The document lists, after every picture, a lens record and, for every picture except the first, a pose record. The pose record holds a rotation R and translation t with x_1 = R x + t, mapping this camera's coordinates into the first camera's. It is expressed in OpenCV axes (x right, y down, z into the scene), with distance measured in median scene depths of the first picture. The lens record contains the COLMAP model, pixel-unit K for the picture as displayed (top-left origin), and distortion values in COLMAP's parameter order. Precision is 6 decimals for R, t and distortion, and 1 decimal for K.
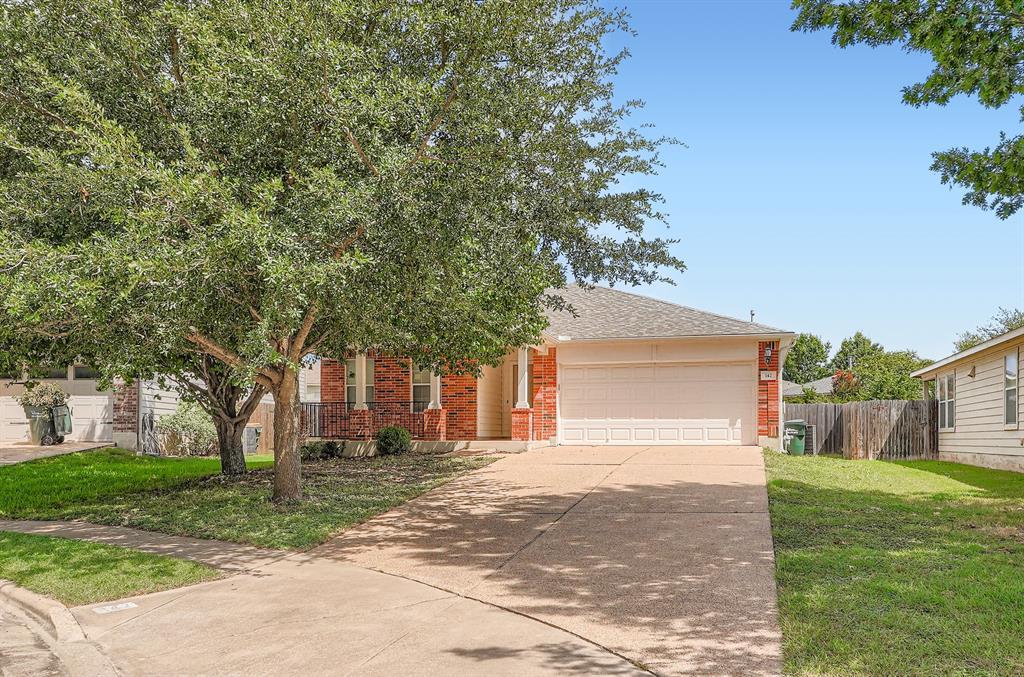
lens RADIAL K [[986.0, 0, 512.0], [0, 986.0, 338.5], [0, 0, 1]] dist [0.005125, 0.005984]
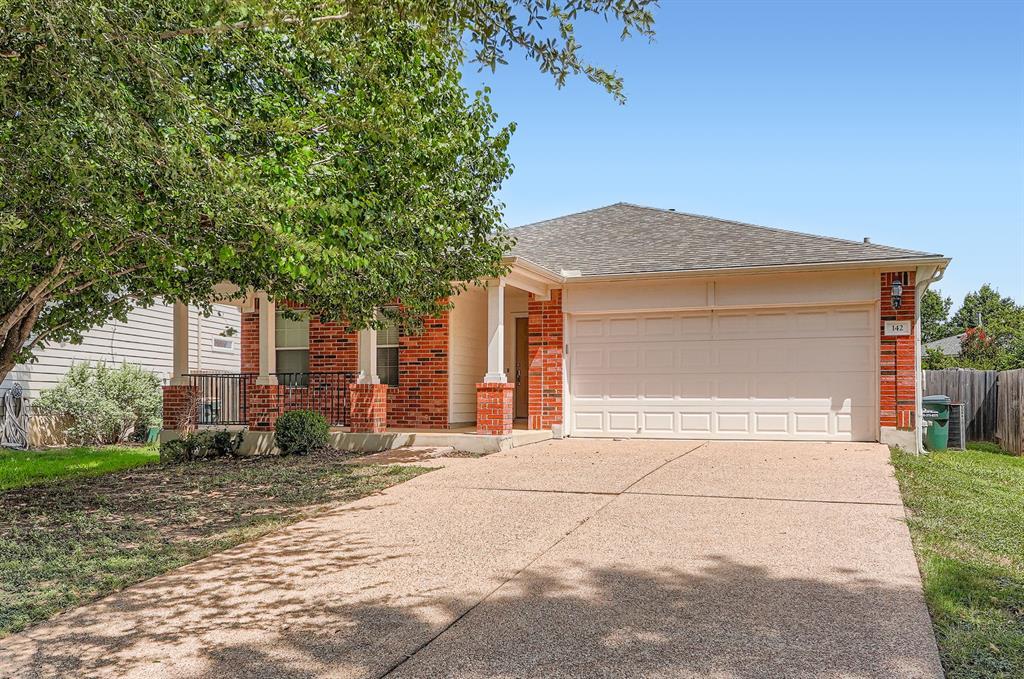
lens RADIAL K [[986.0, 0, 512.0], [0, 986.0, 339.5], [0, 0, 1]] dist [0.005125, 0.005984]
pose [[0.995093, -0.006925, -0.098701, 0.078392], [0.010660, 0.999245, 0.037359, 0.018329], [0.098368, -0.038228, 0.994416, 0.349319]]
